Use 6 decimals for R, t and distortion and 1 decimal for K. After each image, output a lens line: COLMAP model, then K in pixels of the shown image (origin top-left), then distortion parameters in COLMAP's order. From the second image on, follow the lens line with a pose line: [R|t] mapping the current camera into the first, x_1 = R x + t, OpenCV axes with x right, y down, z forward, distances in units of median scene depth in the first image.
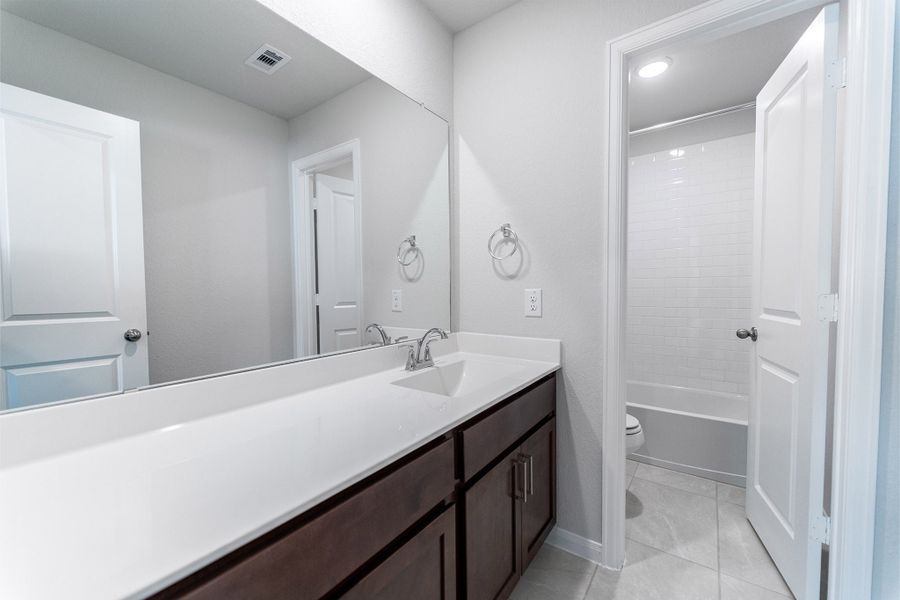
lens RADIAL K [[359.7, 0, 448.3], [0, 359.7, 303.1], [0, 0, 1]] dist [0.006069, -0.003671]
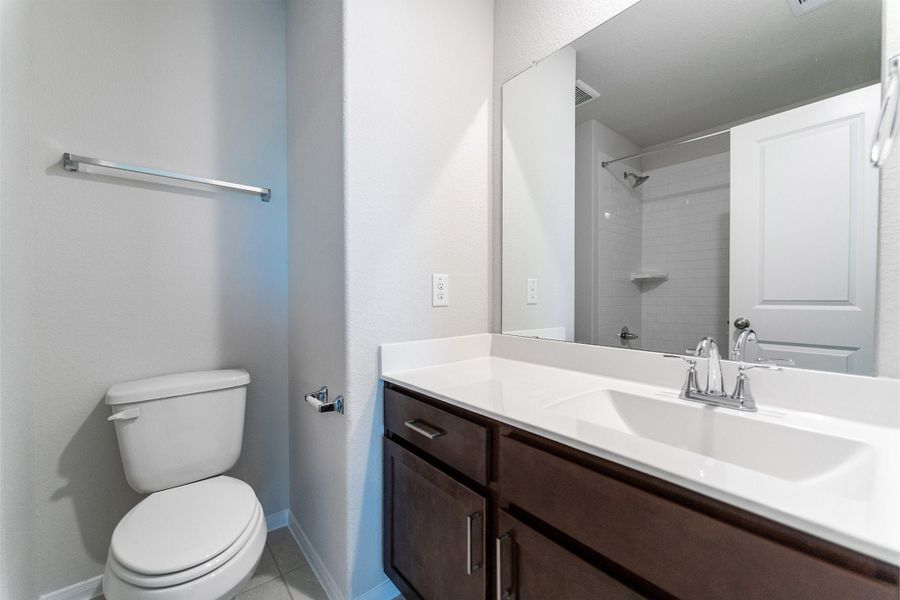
lens RADIAL K [[359.7, 0, 448.3], [0, 359.7, 303.1], [0, 0, 1]] dist [0.006069, -0.003671]
pose [[-0.259176, 0.052211, -0.964418, 0.613846], [-0.015447, 0.998186, 0.058190, -0.021707], [0.965707, 0.029979, -0.257899, 0.700355]]
